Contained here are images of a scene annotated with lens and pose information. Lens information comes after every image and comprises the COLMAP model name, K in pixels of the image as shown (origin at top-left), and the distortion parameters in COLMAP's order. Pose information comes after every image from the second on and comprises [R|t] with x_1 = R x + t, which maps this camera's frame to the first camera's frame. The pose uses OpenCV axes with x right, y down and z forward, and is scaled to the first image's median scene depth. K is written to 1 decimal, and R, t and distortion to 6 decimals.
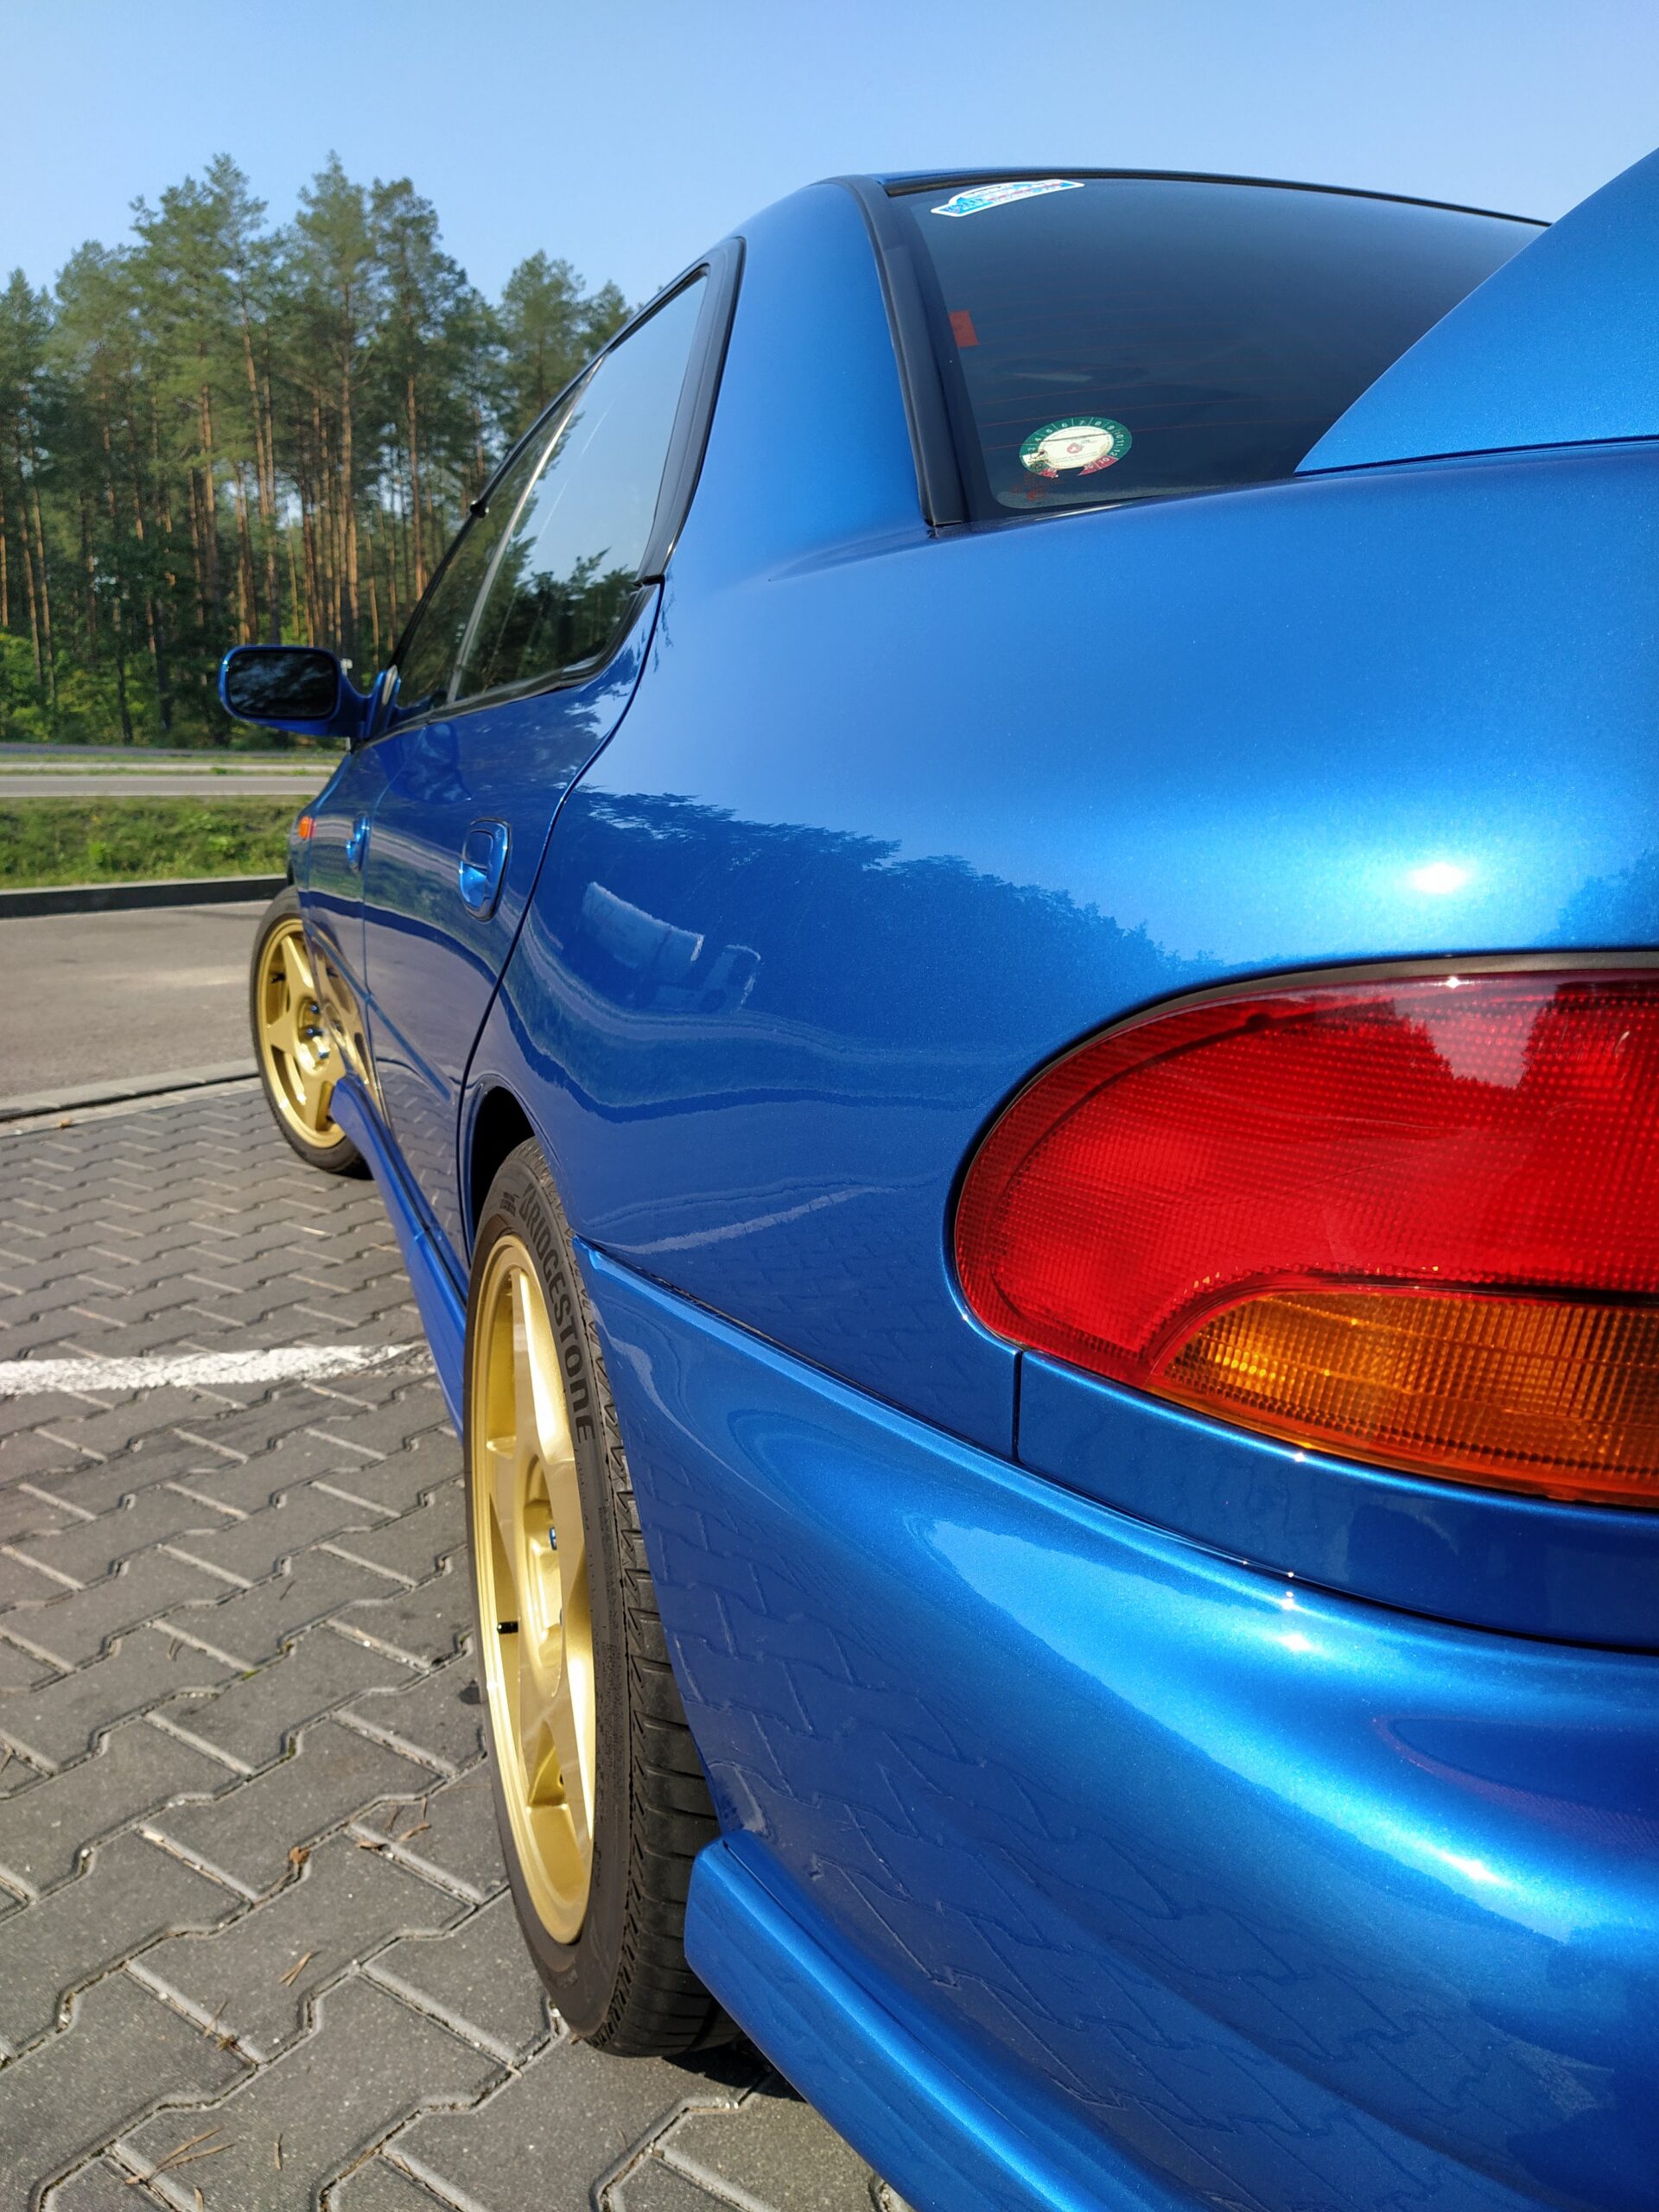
lens RADIAL K [[1658.7, 0, 810.7], [0, 1658.7, 1106.6], [0, 0, 1]] dist [0.061320, -0.073368]
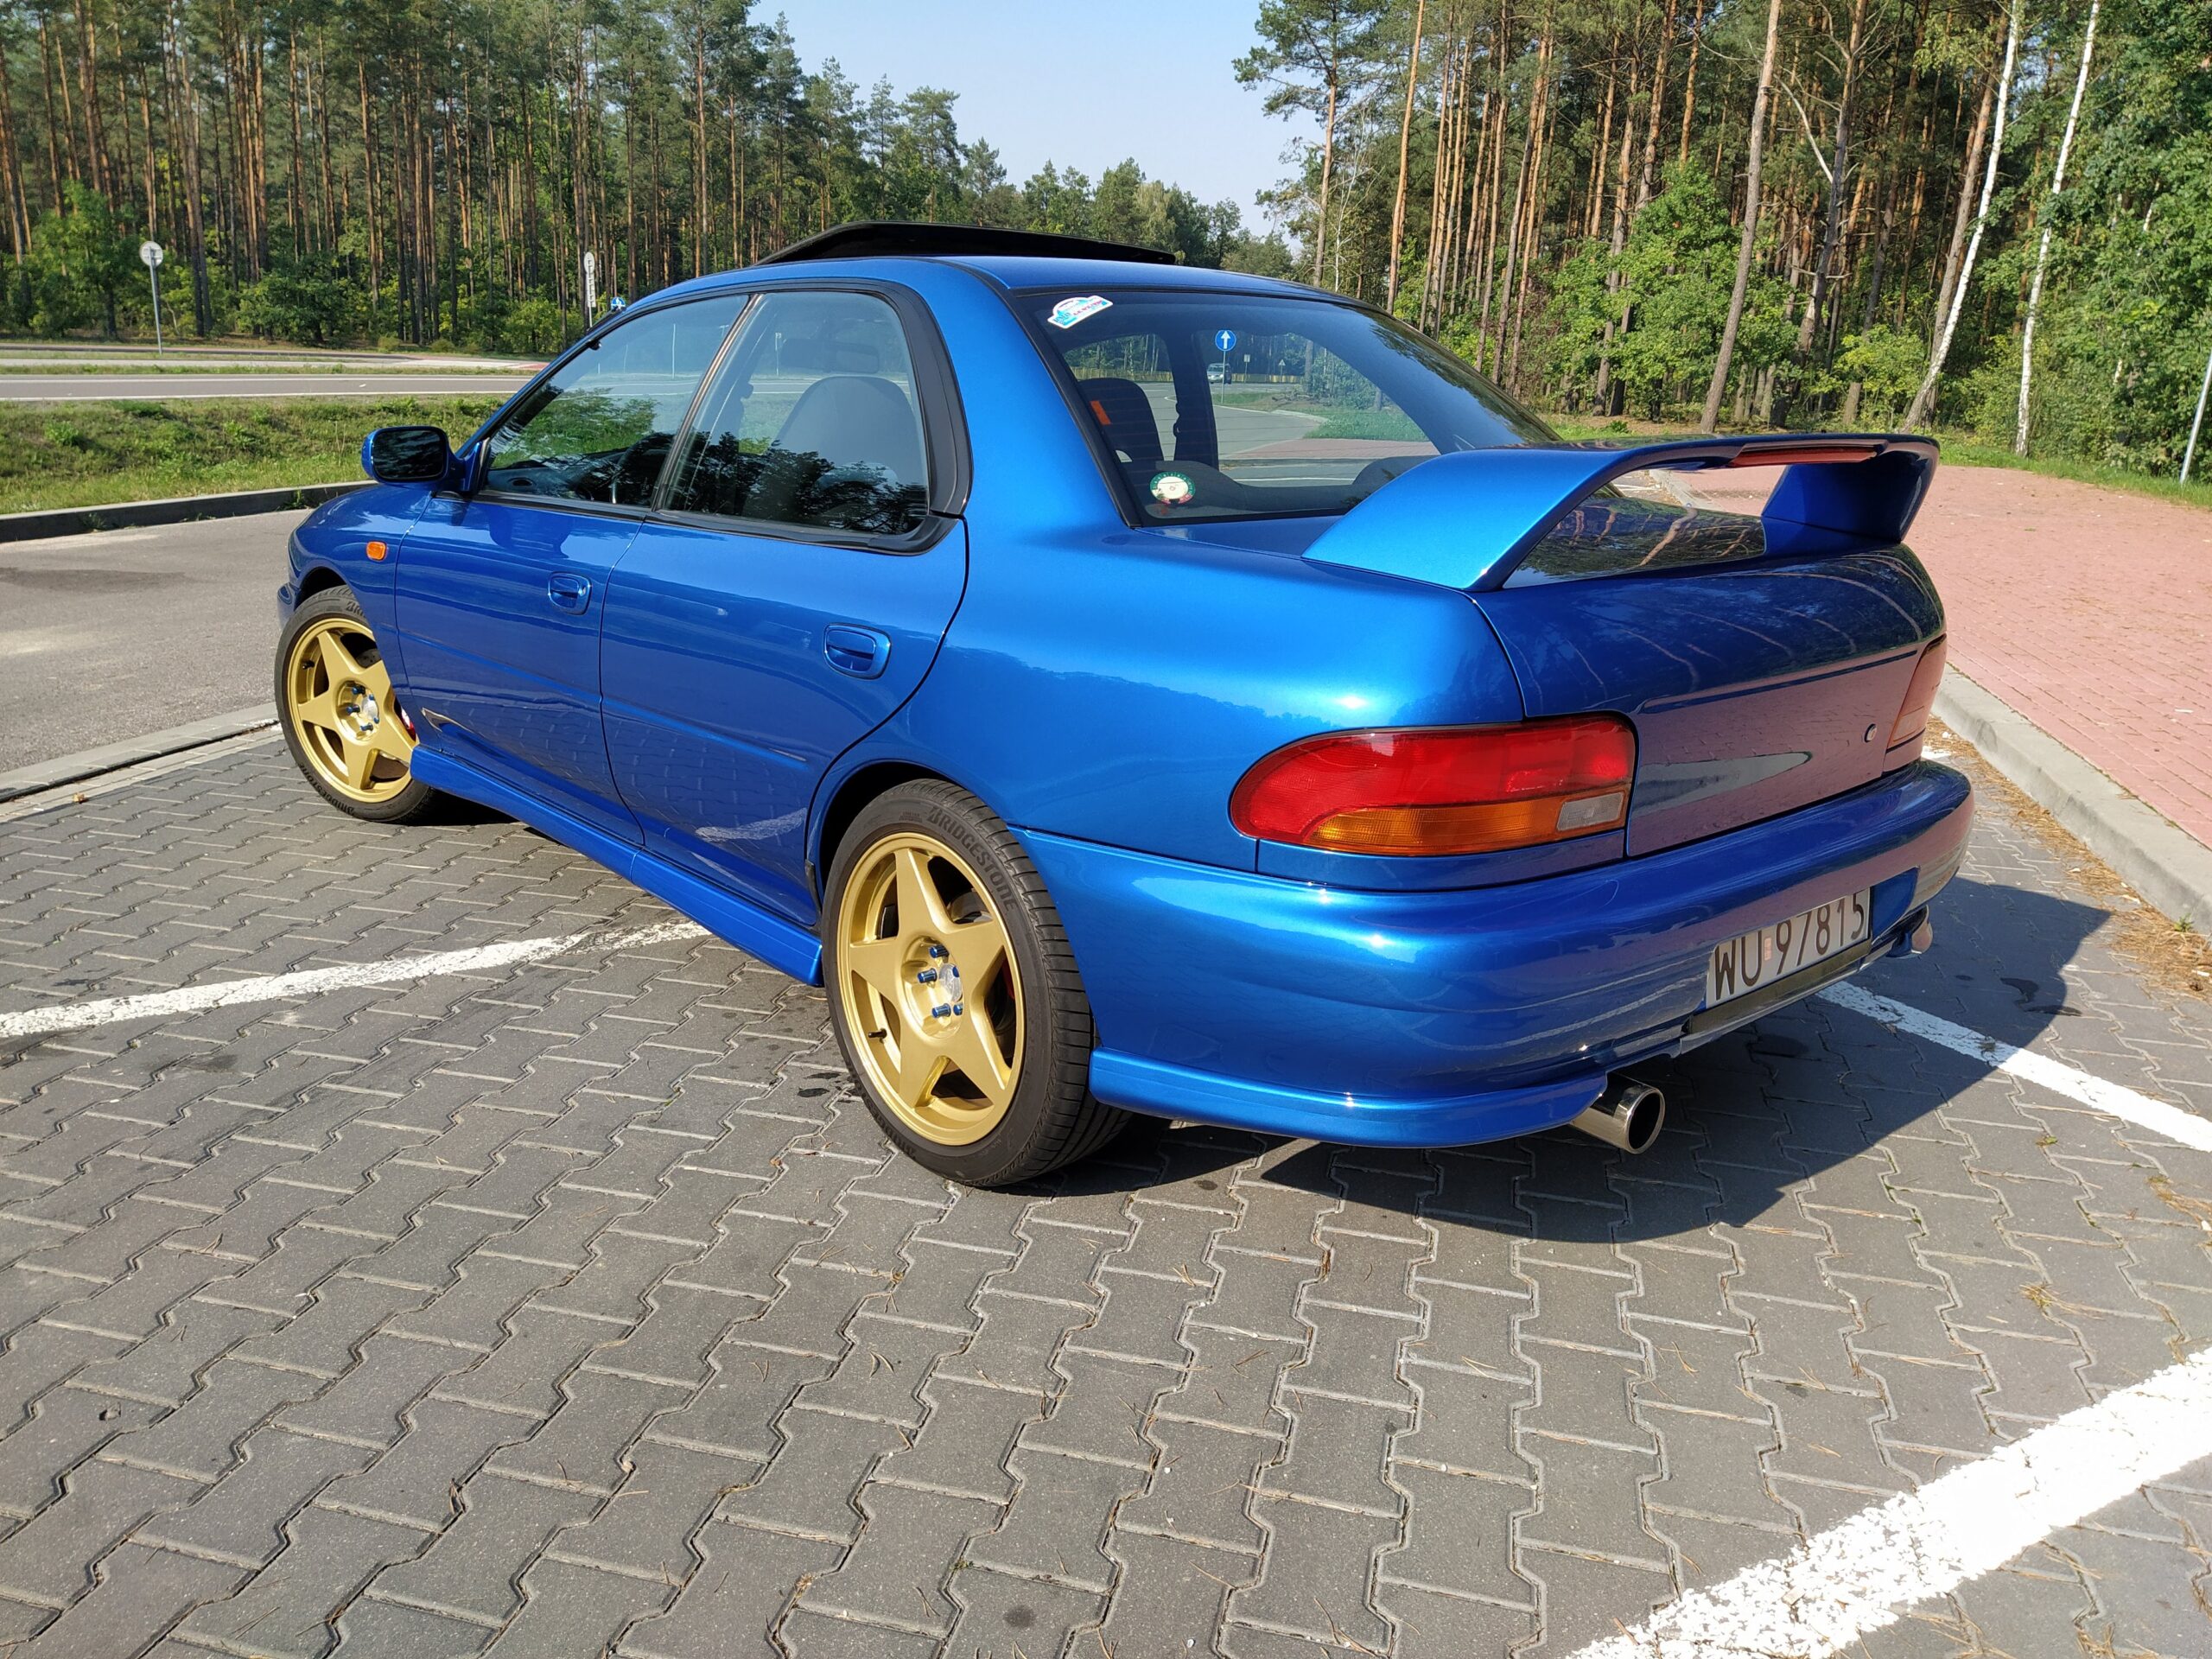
lens RADIAL K [[1658.7, 0, 1082.5], [0, 1658.7, 841.3], [0, 0, 1]] dist [0.061320, -0.073368]
pose [[0.932160, -0.086942, 0.351453, -0.346382], [0.057749, 0.994015, 0.092732, -0.045441], [-0.357412, -0.066145, 0.931602, -0.501822]]
